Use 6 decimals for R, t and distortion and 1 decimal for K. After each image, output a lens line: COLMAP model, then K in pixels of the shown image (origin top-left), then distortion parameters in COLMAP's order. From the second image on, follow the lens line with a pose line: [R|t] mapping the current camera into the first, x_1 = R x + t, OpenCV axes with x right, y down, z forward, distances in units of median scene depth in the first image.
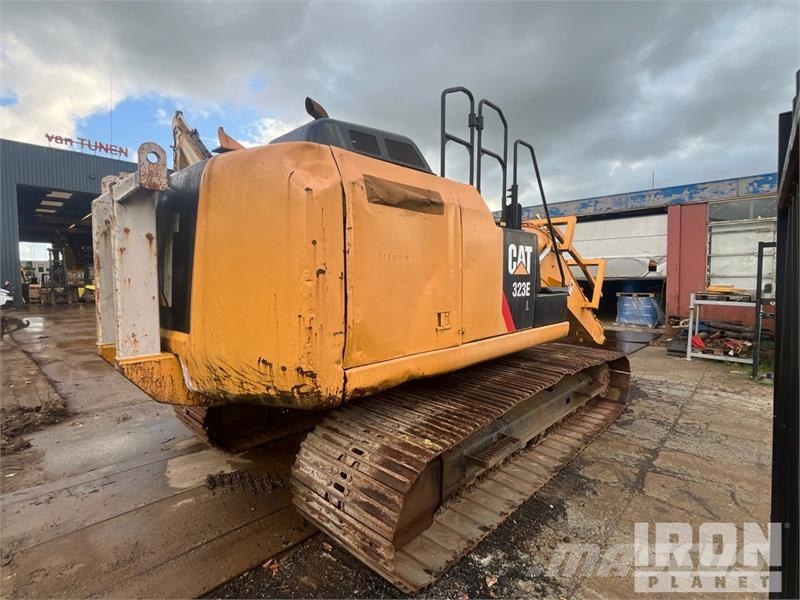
lens RADIAL K [[401.0, 0, 401.2], [0, 401.0, 302.1], [0, 0, 1]] dist [-0.002930, -0.000614]
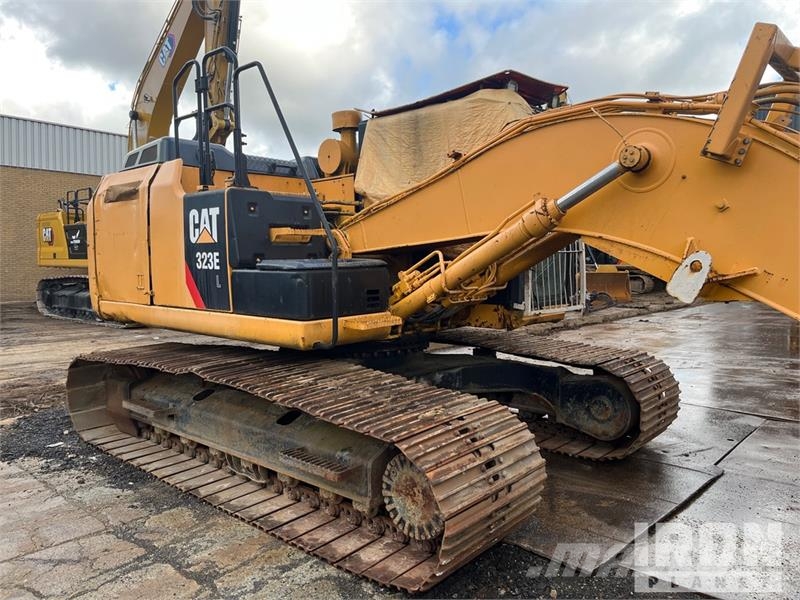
lens RADIAL K [[639.2, 0, 399.9], [0, 639.2, 303.6], [0, 0, 1]] dist [0.028956, -0.002894]
pose [[-0.002530, 0.073133, -0.997319, 1.642572], [-0.065882, 0.995143, 0.073140, -0.067263], [0.997824, 0.065891, 0.002300, 1.404596]]
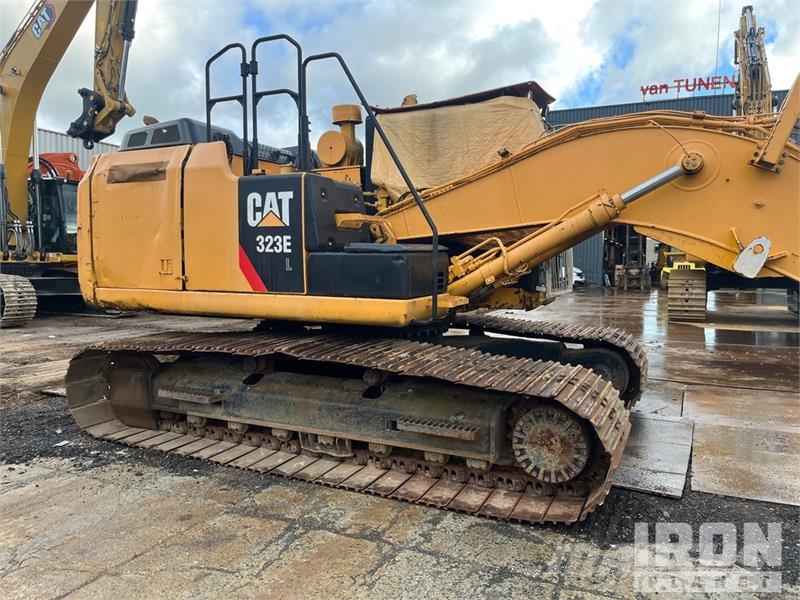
lens RADIAL K [[639.1, 0, 400.0], [0, 639.1, 300.0], [0, 0, 1]] dist [0.020715, -0.007406]
pose [[0.277927, 0.065172, -0.958389, 1.678996], [-0.072576, 0.996269, 0.046701, 0.003562], [0.957857, 0.056577, 0.281620, 0.882063]]
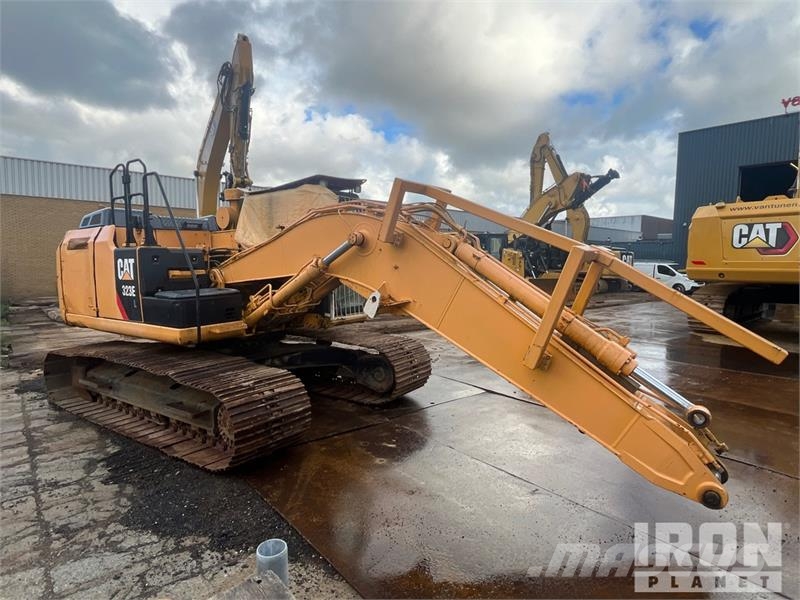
lens RADIAL K [[498.6, 0, 410.8], [0, 498.6, 300.8], [0, 0, 1]] dist [-0.002644, -0.001981]
pose [[0.119557, 0.078013, -0.989758, 2.092638], [-0.060746, 0.995615, 0.071137, -0.176655], [0.990967, 0.051619, 0.123772, 1.743121]]
